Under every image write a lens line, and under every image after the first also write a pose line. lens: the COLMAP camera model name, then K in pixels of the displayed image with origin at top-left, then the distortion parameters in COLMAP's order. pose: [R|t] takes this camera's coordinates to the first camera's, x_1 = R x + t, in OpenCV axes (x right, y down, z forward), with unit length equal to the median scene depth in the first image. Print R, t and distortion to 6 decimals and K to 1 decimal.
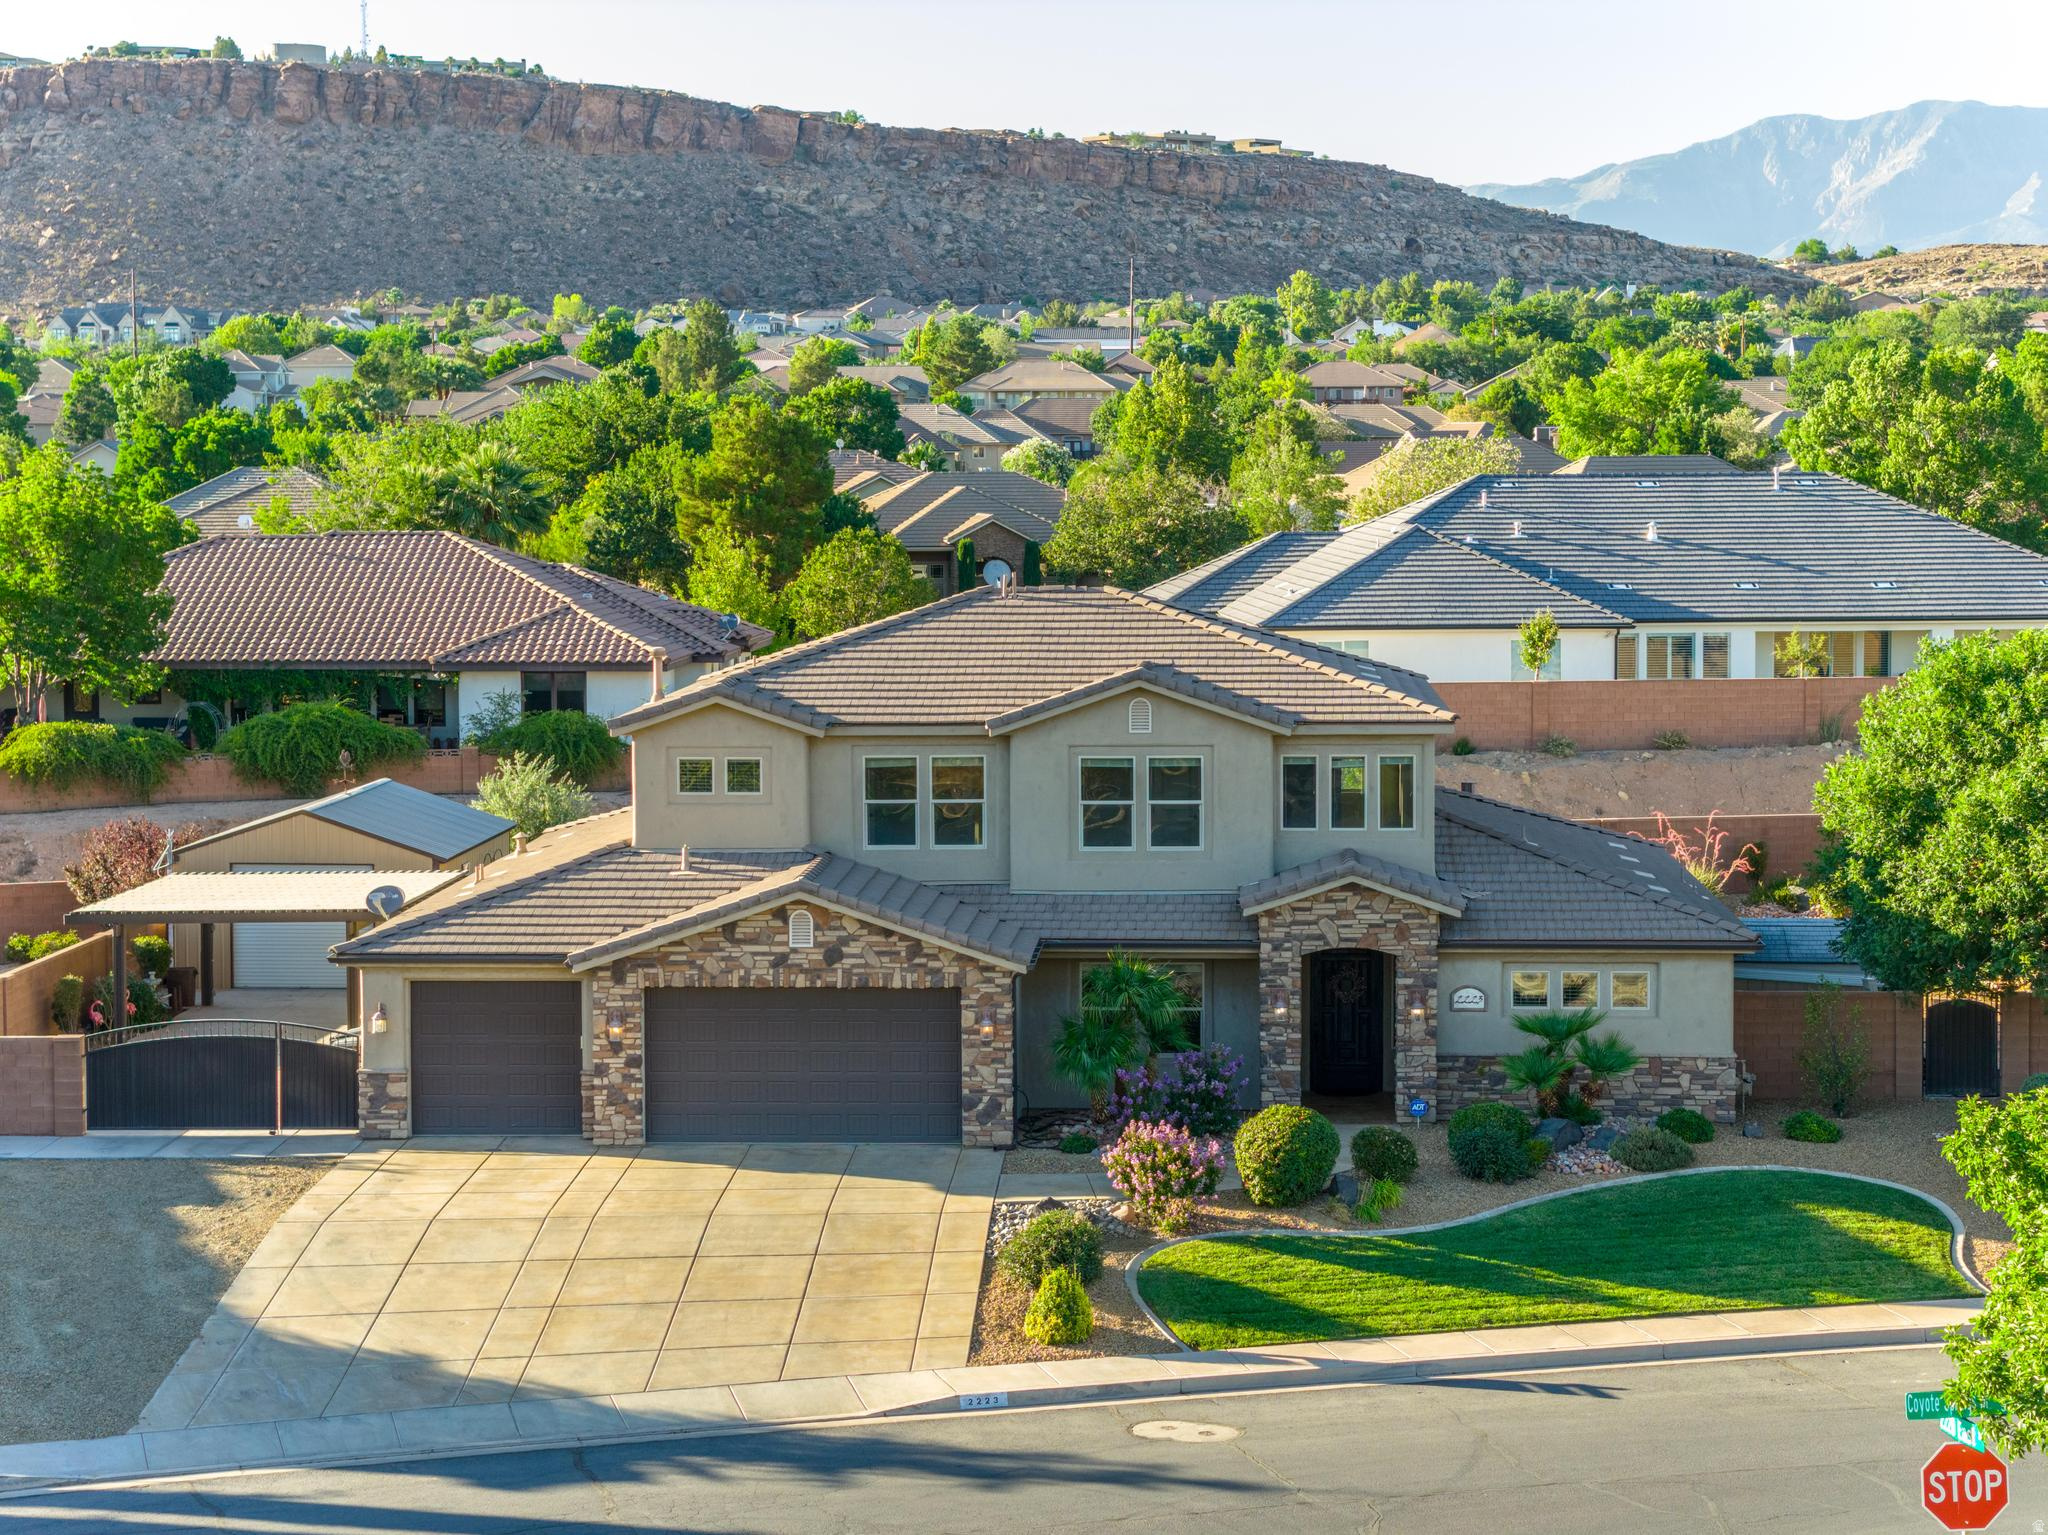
lens RADIAL K [[4158.1, 0, 1024.2], [0, 4158.1, 713.4], [0, 0, 1]] dist [0.026842, 1.513539]
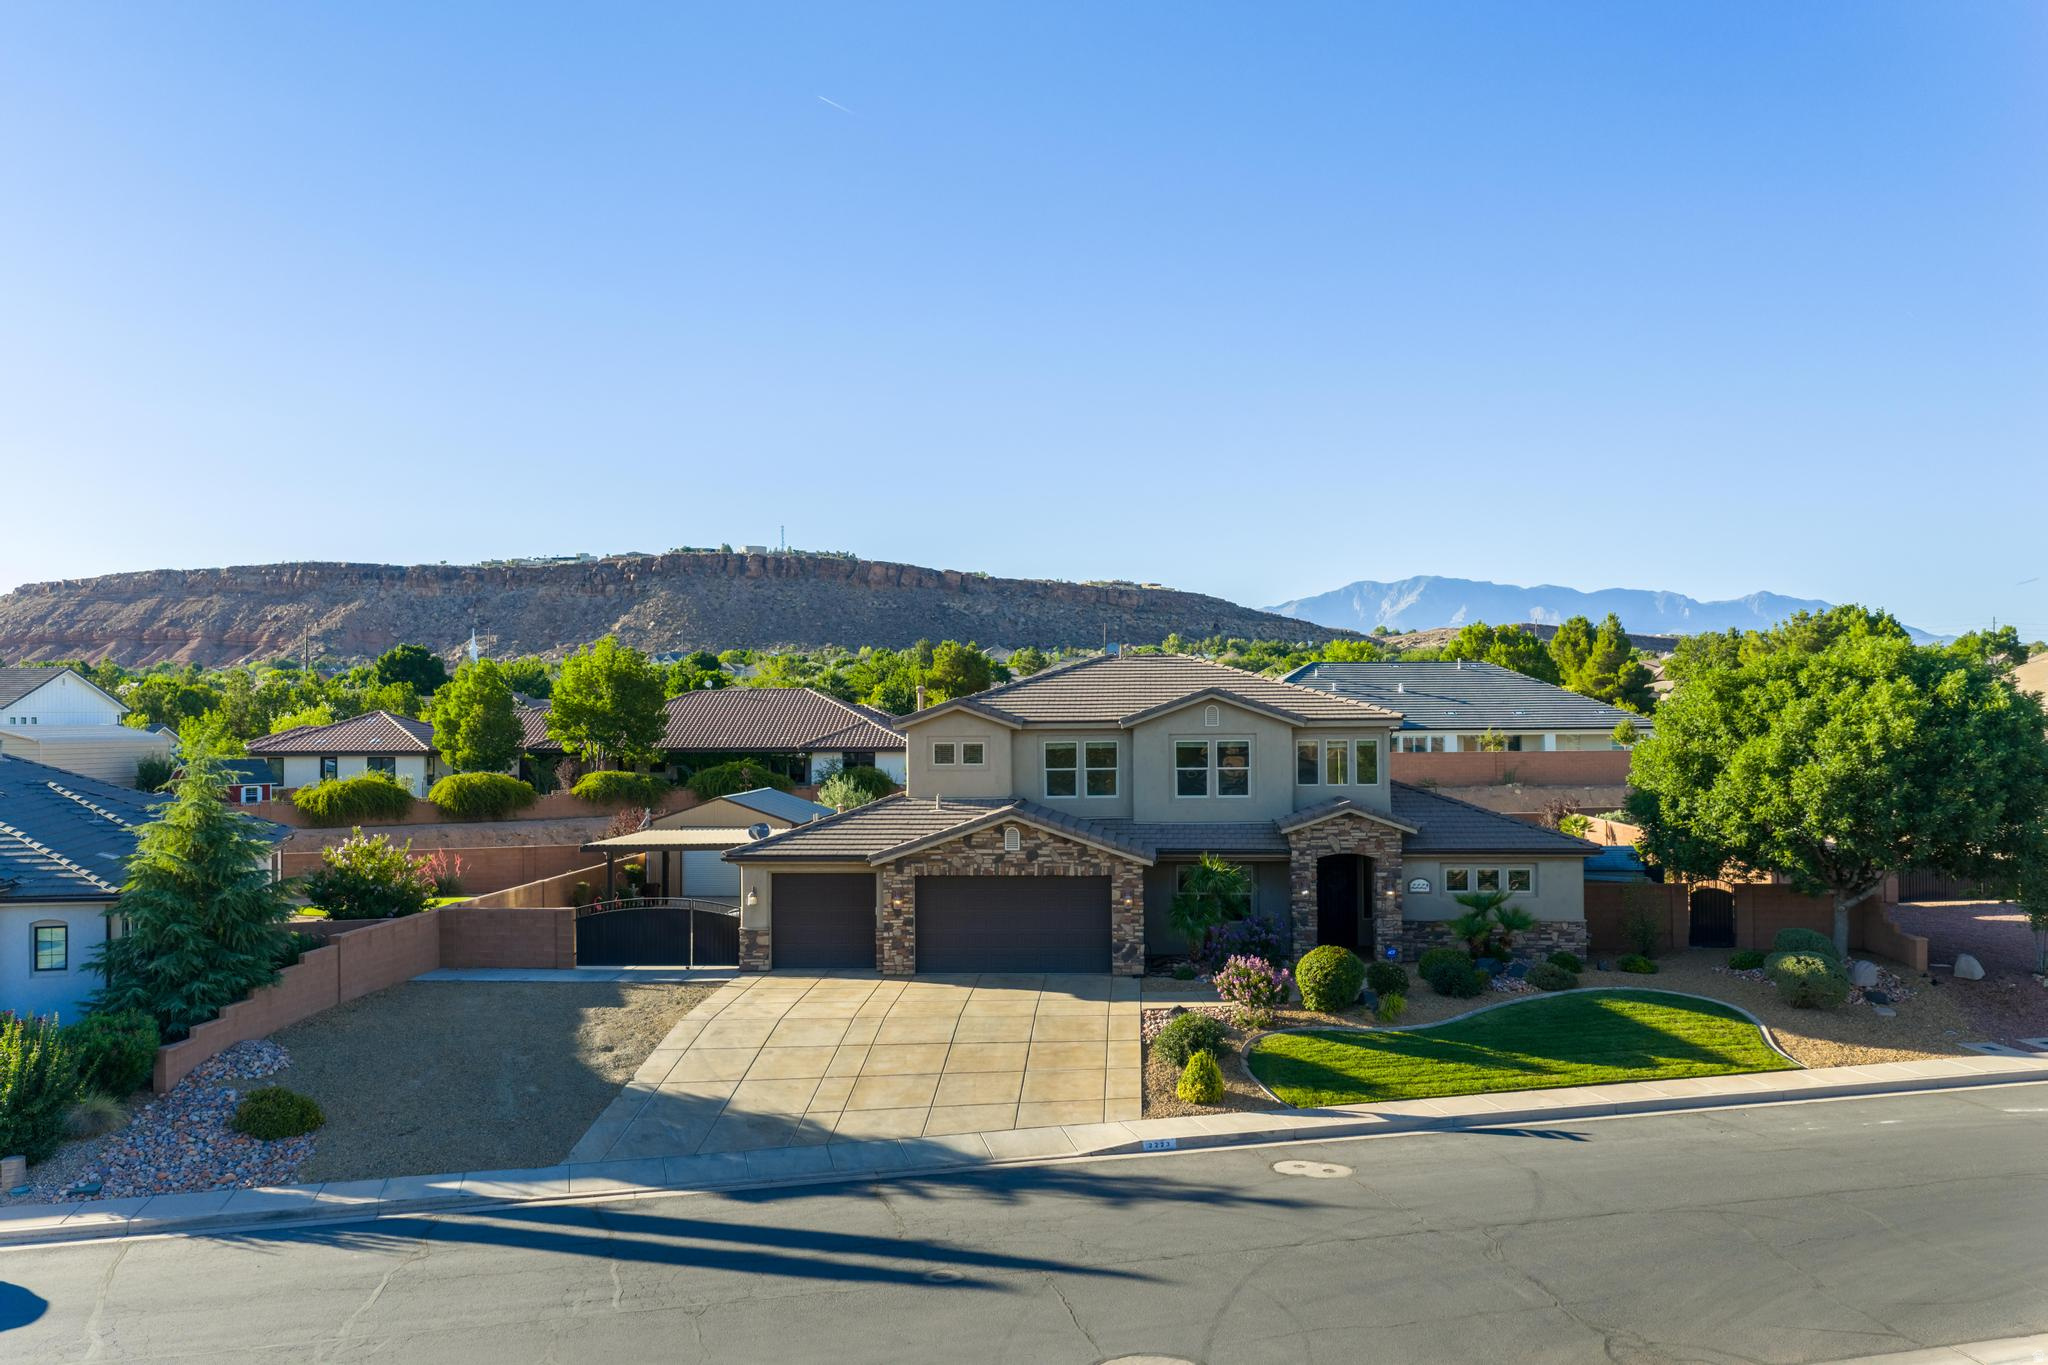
lens RADIAL K [[1716.7, 0, 1024.0], [0, 1716.7, 682.5], [0, 0, 1]] dist [0.050768, -0.107812]
pose [[0.999865, -0.002503, -0.016218, -0.037008], [0.001142, 0.996515, -0.083409, 0.045578], [0.016370, 0.083379, 0.996383, 0.321056]]
